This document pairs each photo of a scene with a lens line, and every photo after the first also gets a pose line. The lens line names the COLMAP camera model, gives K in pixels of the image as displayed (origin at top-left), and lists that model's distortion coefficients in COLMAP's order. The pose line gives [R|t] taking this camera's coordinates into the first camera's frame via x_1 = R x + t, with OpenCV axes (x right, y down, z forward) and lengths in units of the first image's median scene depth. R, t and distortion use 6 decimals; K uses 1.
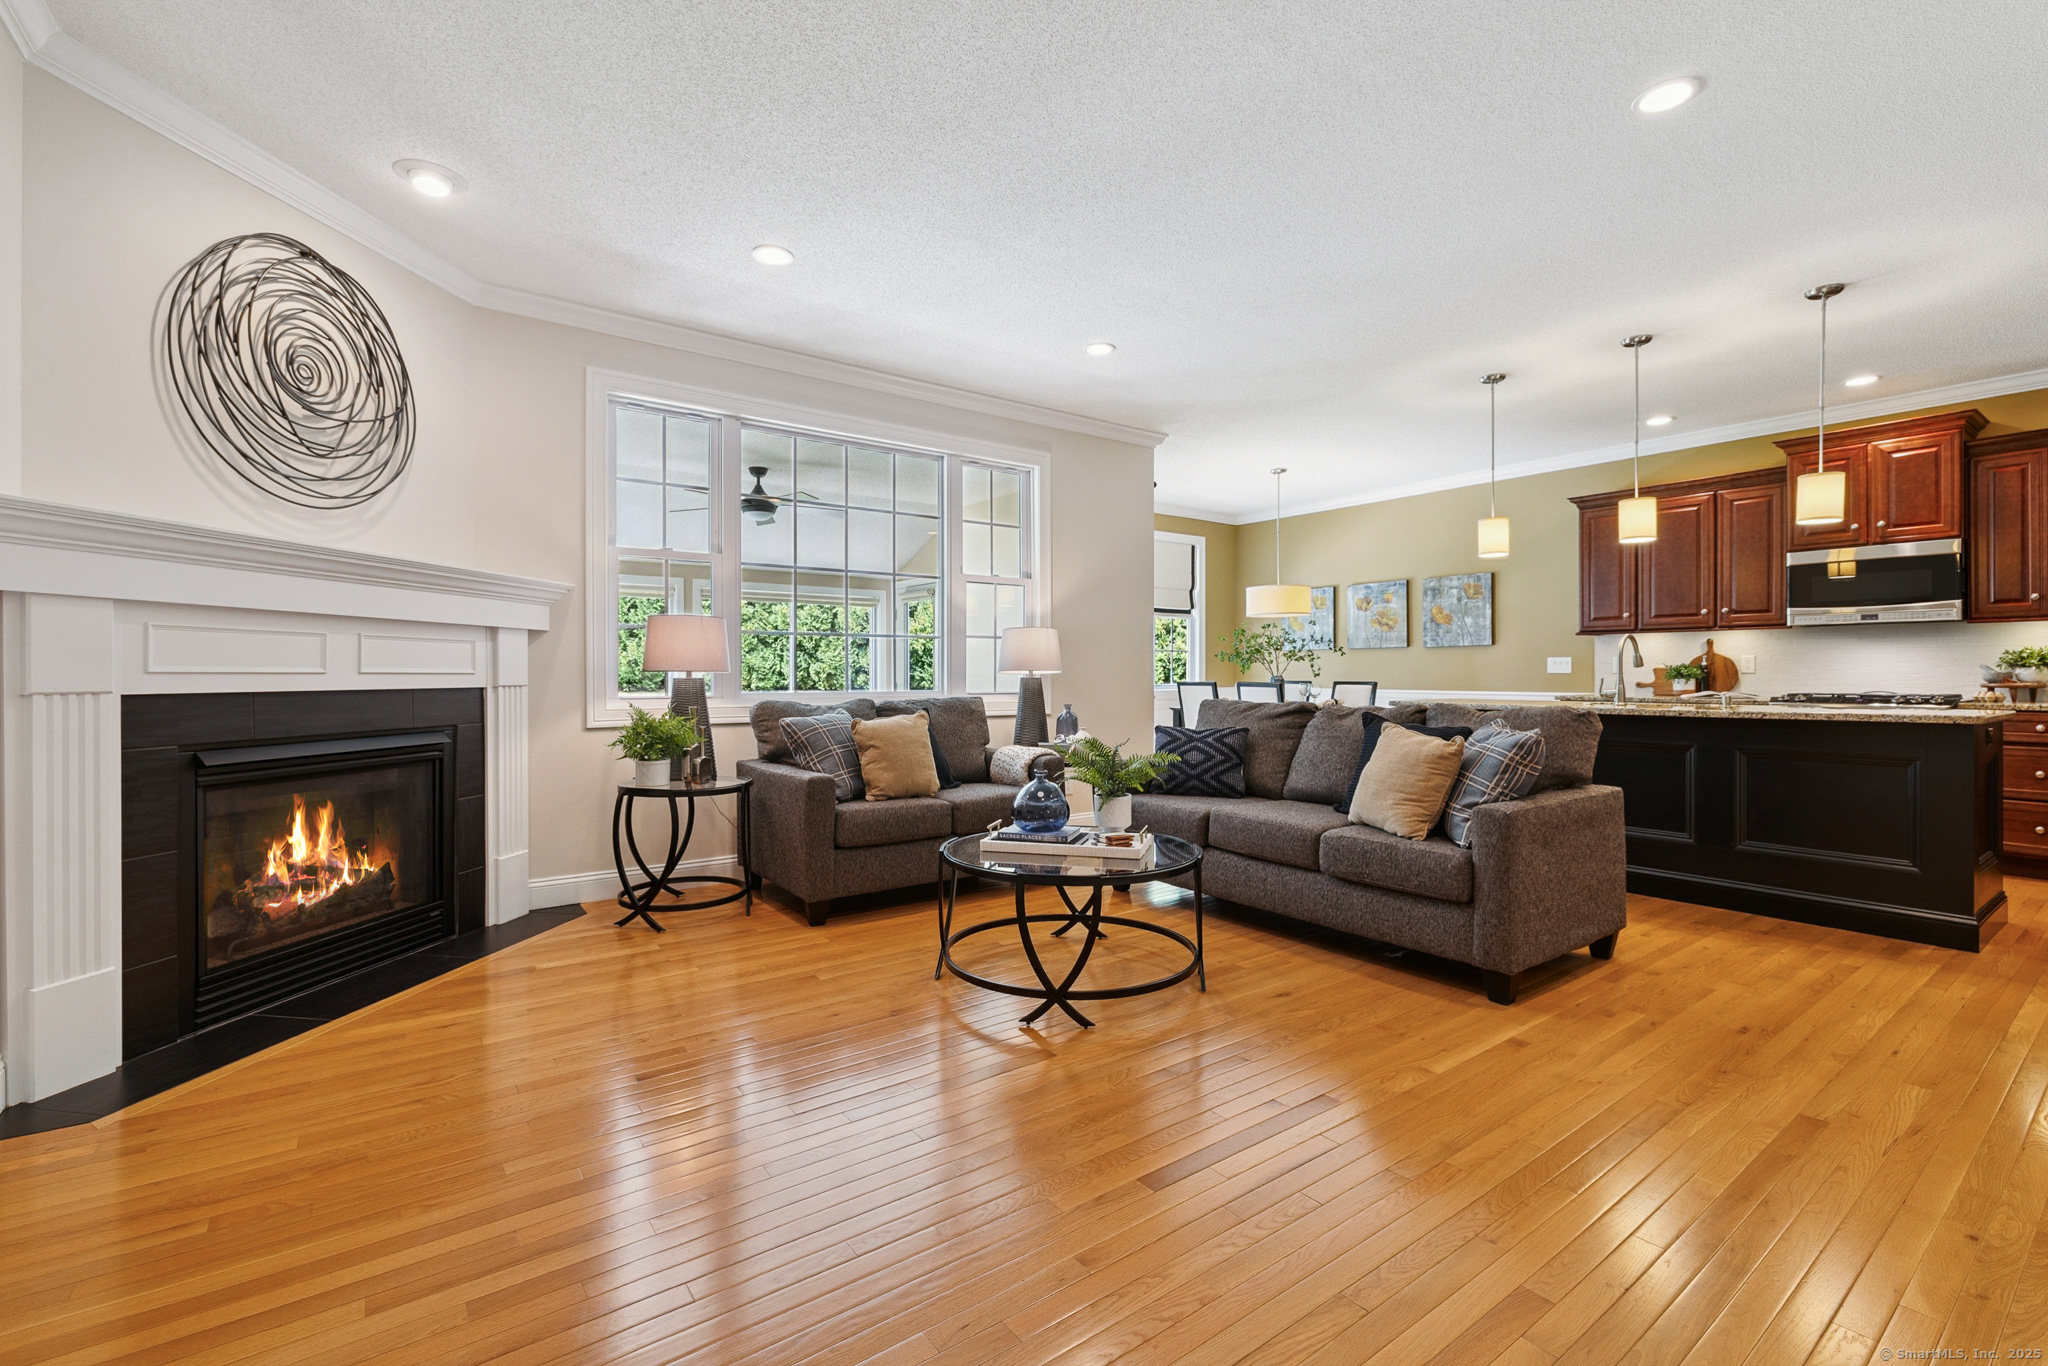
lens RADIAL K [[893.5, 0, 1015.7], [0, 893.5, 683.1], [0, 0, 1]] dist [0.009320, -0.001414]
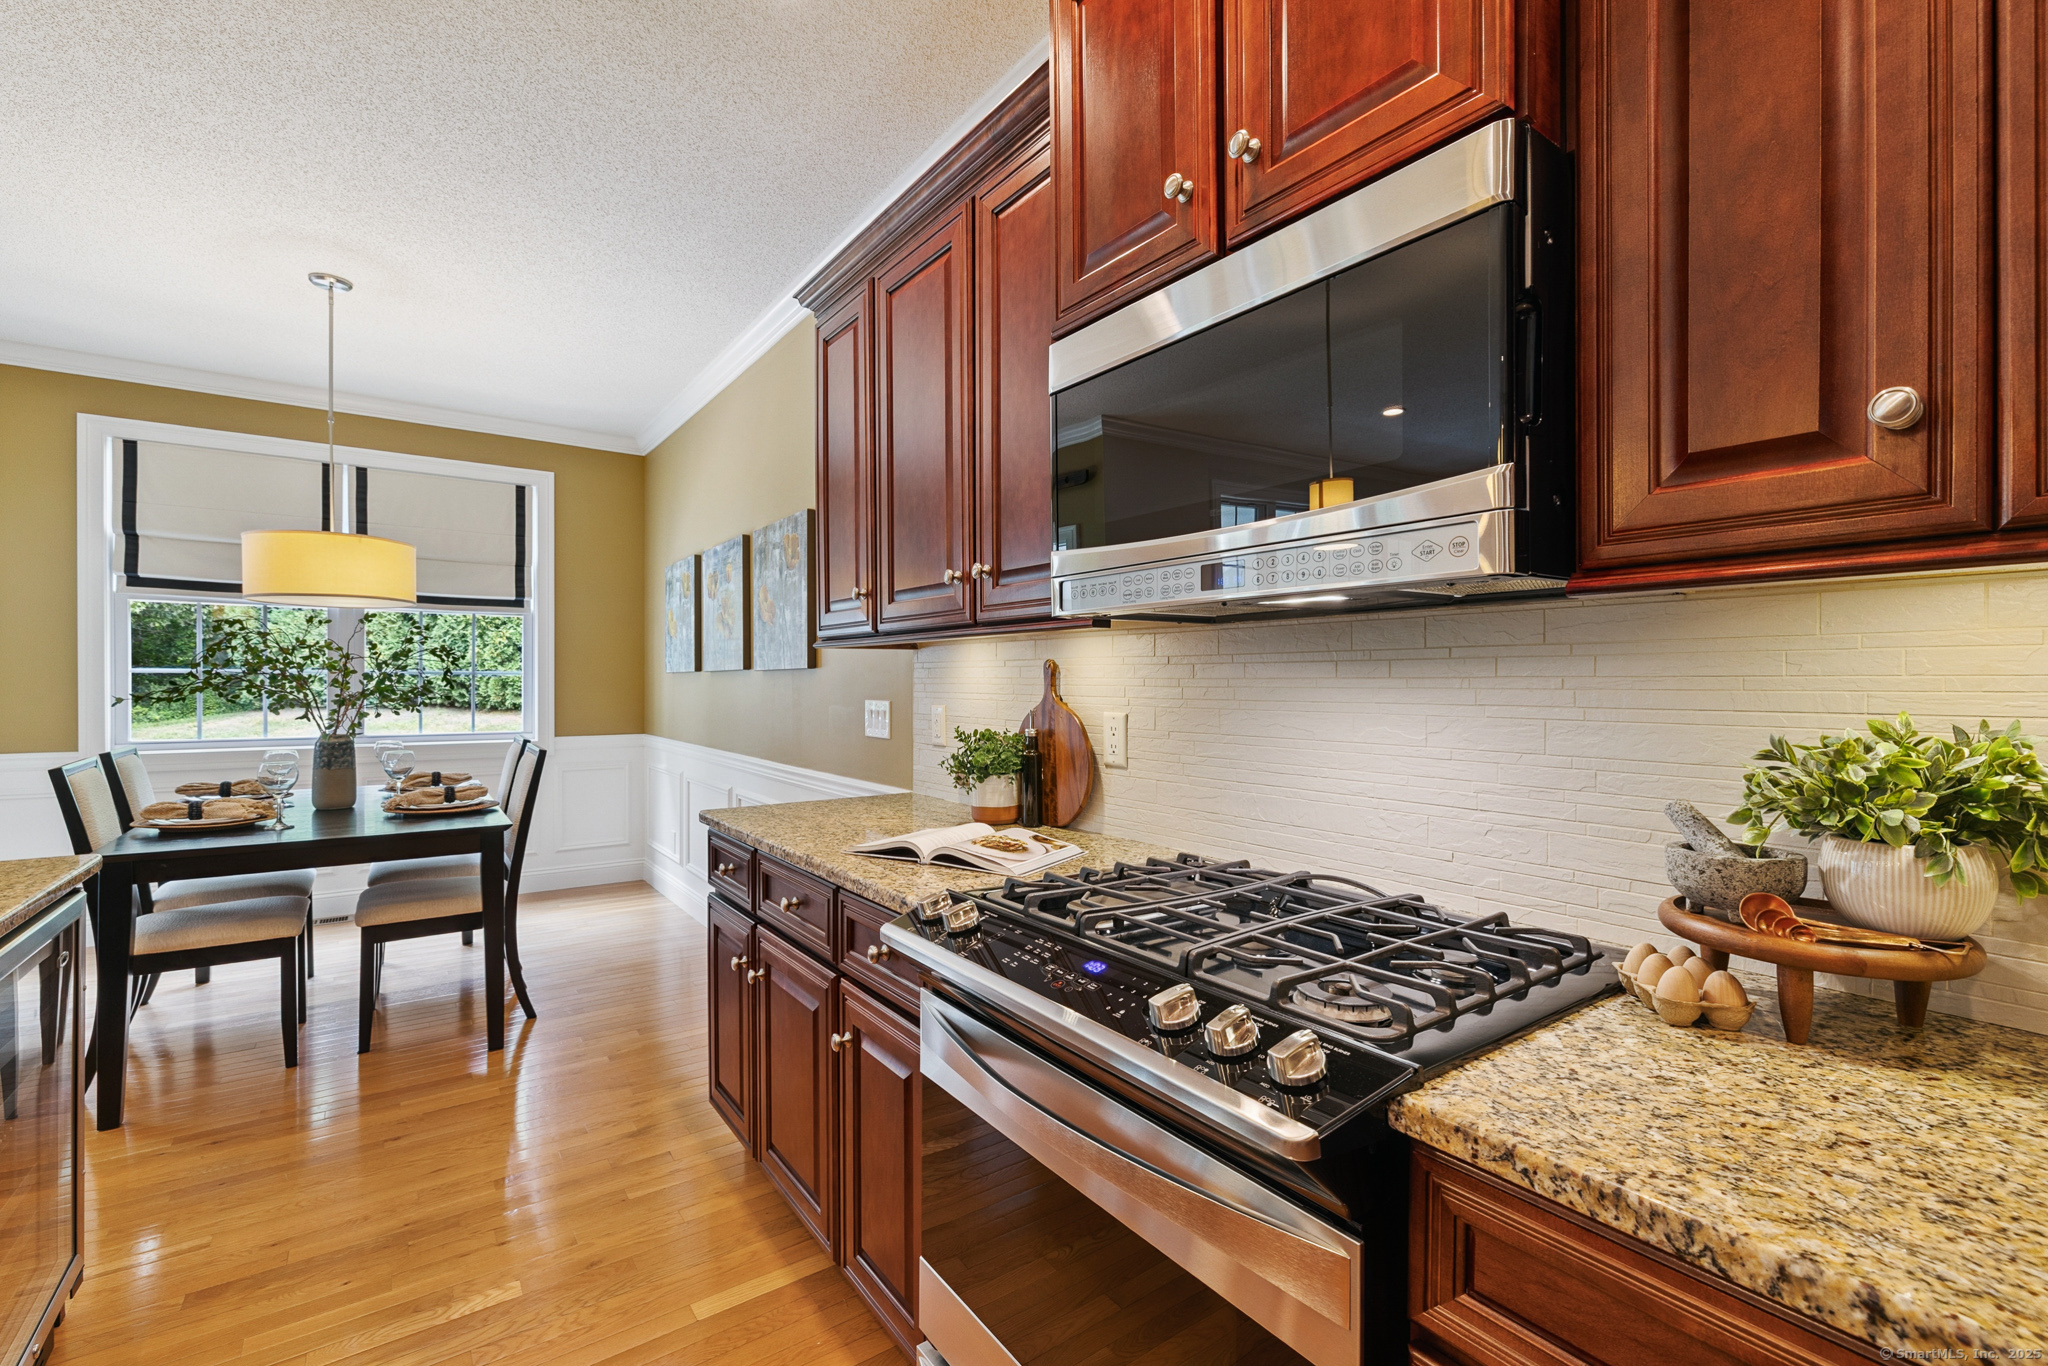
lens RADIAL K [[893.5, 0, 1016.6], [0, 893.5, 685.2], [0, 0, 1]] dist [0.009320, -0.001414]
pose [[0.999472, 0.003150, -0.032328, 0.958331], [-0.003364, 0.999973, -0.006560, -0.046537], [0.032306, 0.006665, 0.999456, 0.817455]]
